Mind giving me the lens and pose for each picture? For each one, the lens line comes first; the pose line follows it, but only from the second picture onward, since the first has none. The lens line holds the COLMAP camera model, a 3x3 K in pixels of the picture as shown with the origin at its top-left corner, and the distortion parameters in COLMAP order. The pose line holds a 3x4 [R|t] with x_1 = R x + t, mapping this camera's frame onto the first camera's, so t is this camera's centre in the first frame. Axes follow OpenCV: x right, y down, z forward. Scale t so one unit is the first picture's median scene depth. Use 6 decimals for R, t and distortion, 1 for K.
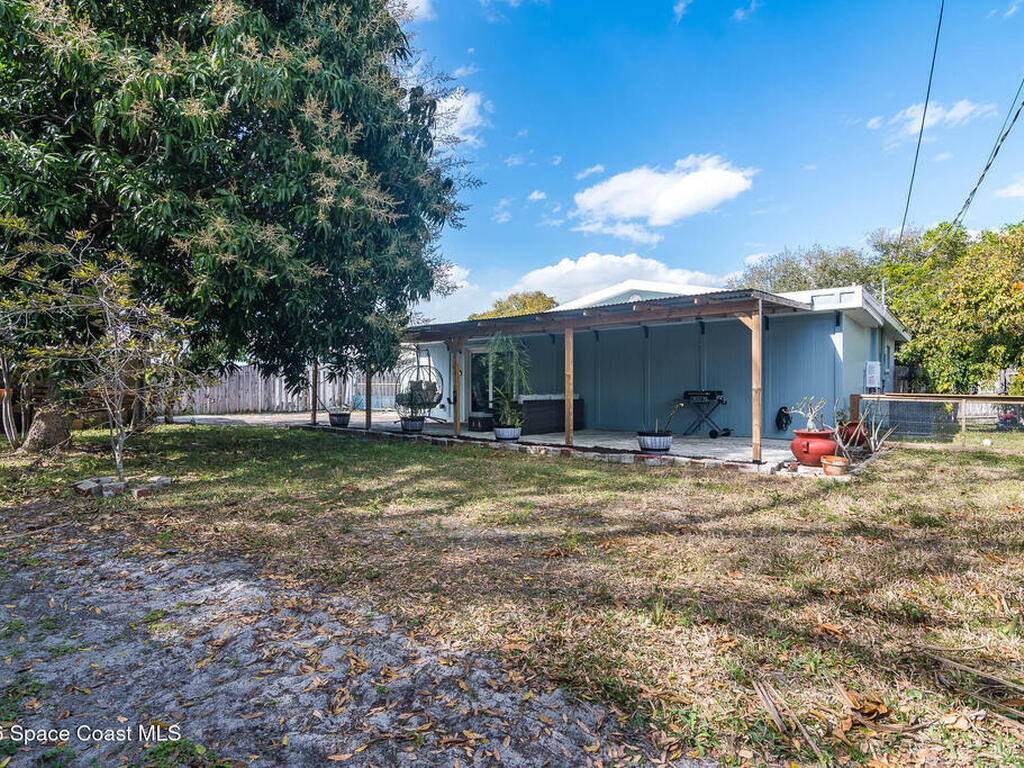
lens RADIAL K [[554.1, 0, 512.0], [0, 554.1, 384.0], [0, 0, 1]] dist [-0.006225, -0.000699]
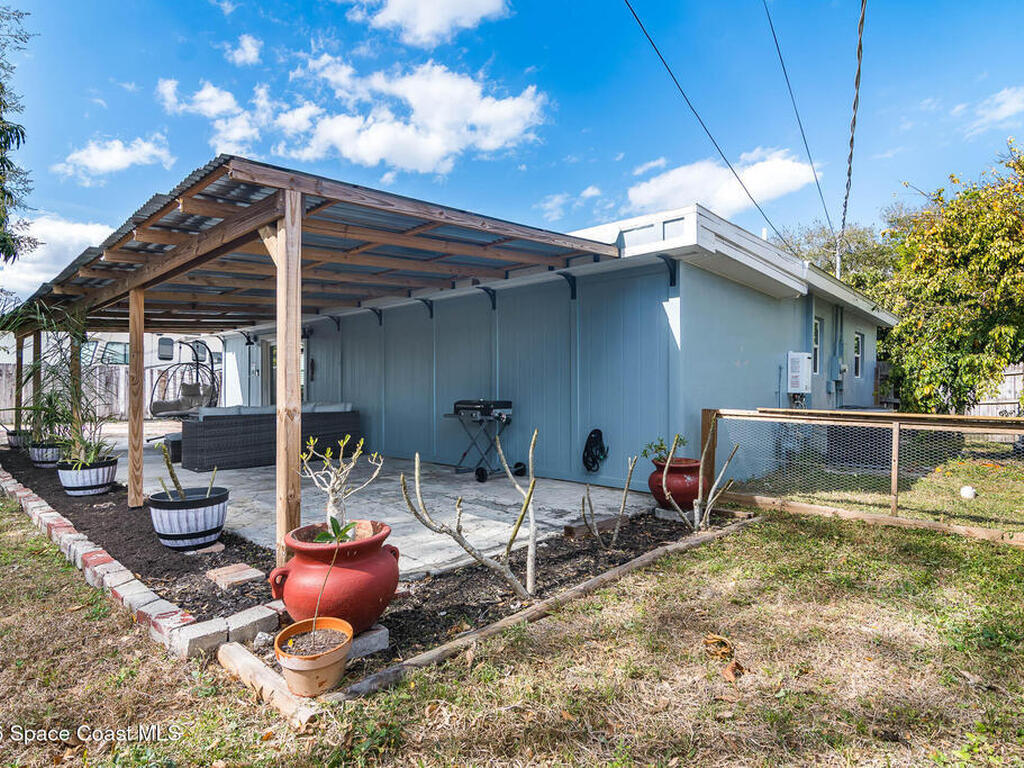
lens RADIAL K [[554.1, 0, 512.0], [0, 554.1, 384.0], [0, 0, 1]] dist [-0.006225, -0.000699]
pose [[0.998215, -0.003099, -0.059650, 0.409371], [0.003085, 0.999995, -0.000327, -0.005895], [0.059651, 0.000143, 0.998219, 0.389293]]
